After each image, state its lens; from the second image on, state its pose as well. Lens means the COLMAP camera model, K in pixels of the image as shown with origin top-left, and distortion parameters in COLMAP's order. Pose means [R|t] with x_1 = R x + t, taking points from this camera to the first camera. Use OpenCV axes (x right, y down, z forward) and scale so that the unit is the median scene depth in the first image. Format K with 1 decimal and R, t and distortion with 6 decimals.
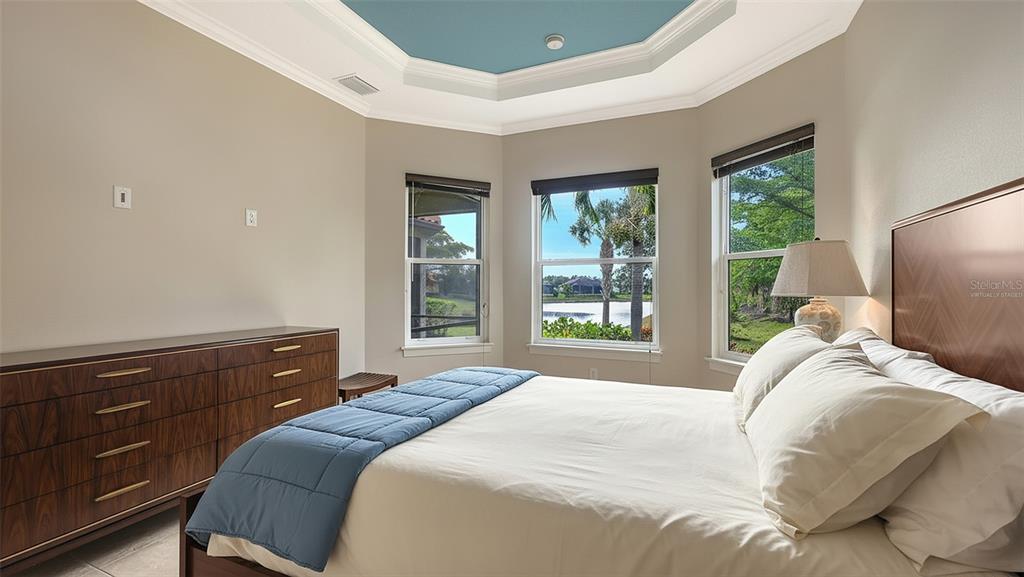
lens RADIAL K [[422.9, 0, 512.0], [0, 422.9, 288.5], [0, 0, 1]] dist [0.010984, -0.000043]
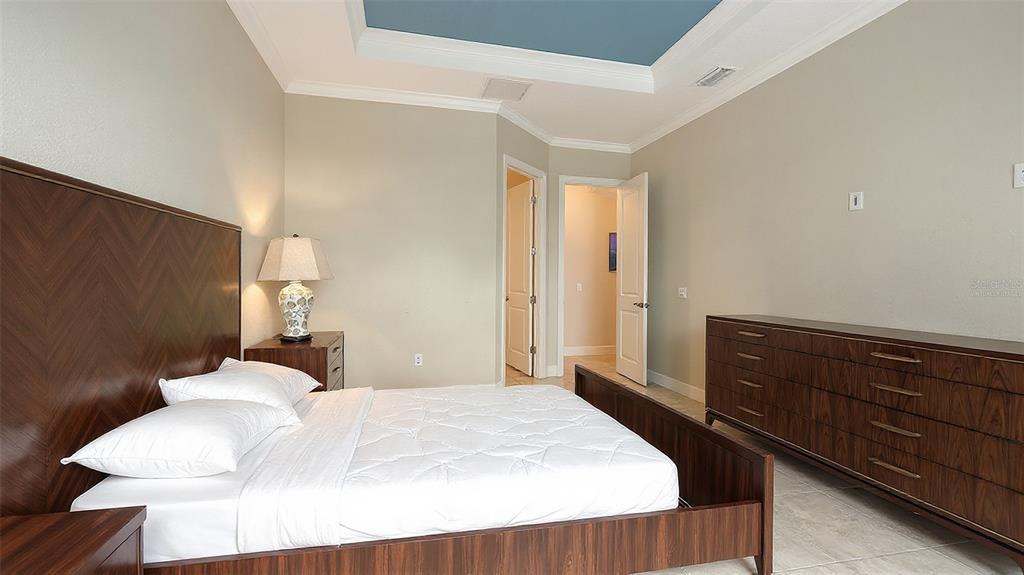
lens RADIAL K [[422.9, 0, 512.0], [0, 422.9, 287.5], [0, 0, 1]] dist [0.010984, -0.000043]
pose [[-0.785115, 0.012401, -0.619226, 0.321988], [-0.000927, 0.999775, 0.021198, -0.000518], [0.619349, 0.017217, -0.784927, 0.774758]]
